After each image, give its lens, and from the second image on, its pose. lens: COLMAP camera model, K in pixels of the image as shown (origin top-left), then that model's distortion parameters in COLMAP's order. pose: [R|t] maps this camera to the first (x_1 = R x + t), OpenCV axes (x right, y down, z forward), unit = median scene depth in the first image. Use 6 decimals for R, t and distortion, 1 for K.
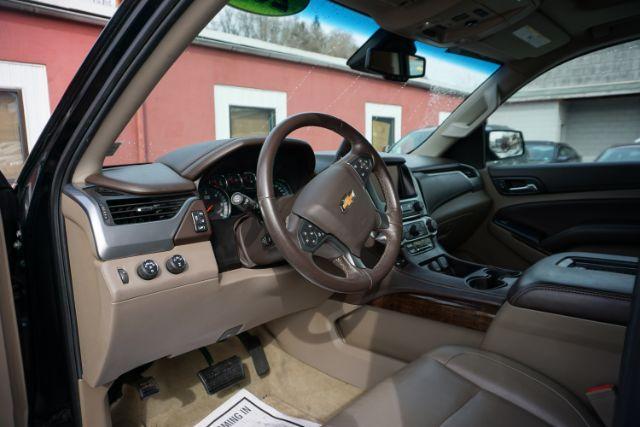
lens RADIAL K [[433.7, 0, 318.3], [0, 433.7, 213.2], [0, 0, 1]] dist [-0.048989, 0.041008]
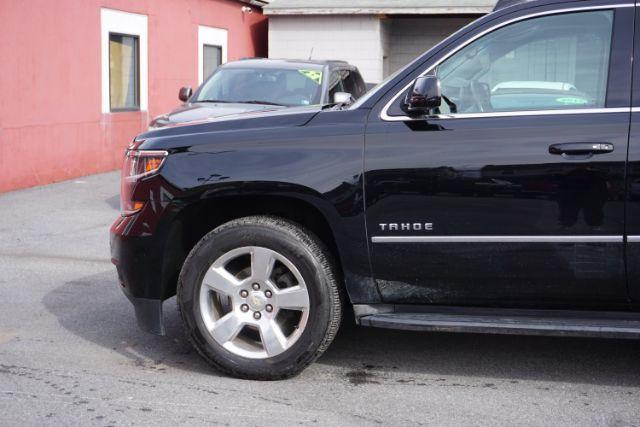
lens RADIAL K [[1017.2, 0, 318.2], [0, 1017.2, 214.2], [0, 0, 1]] dist [0.007341, 0.052133]
pose [[0.877613, -0.037413, 0.477907, -1.466370], [0.050314, 0.998632, -0.014215, 0.232822], [-0.476722, 0.036521, 0.878295, -1.493275]]
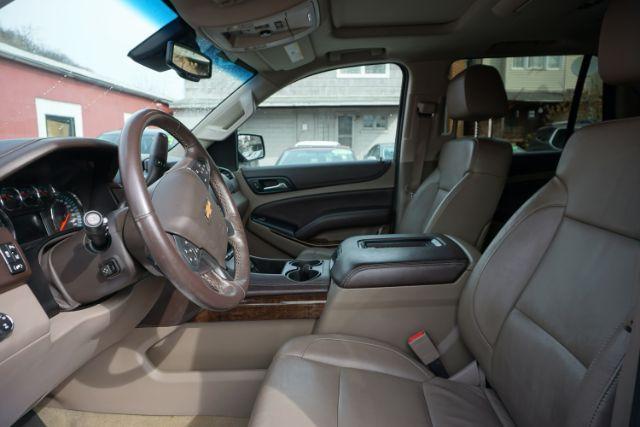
lens RADIAL K [[433.7, 0, 318.3], [0, 433.7, 213.2], [0, 0, 1]] dist [-0.048989, 0.041008]
pose [[0.756425, -0.092461, 0.647512, -0.172230], [0.096950, 0.994872, 0.028804, -0.012671], [-0.646855, 0.040988, 0.761511, 0.082043]]
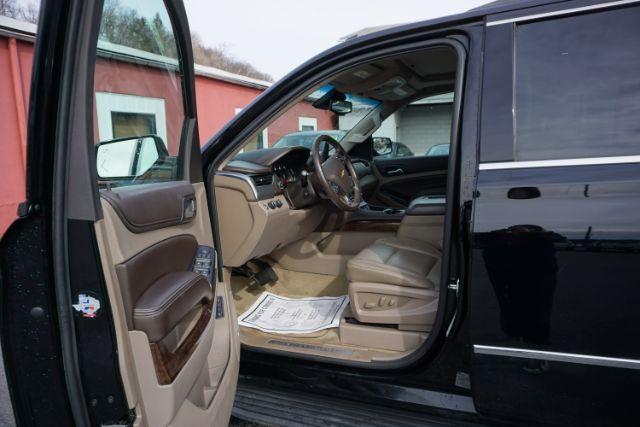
lens RADIAL K [[442.8, 0, 319.6], [0, 442.8, 212.0], [0, 0, 1]] dist [-0.001670, 0.026336]
pose [[0.939751, -0.067925, 0.335044, -0.426934], [0.071438, 0.997443, 0.001845, 0.081809], [-0.334313, 0.022201, 0.942201, -0.588001]]
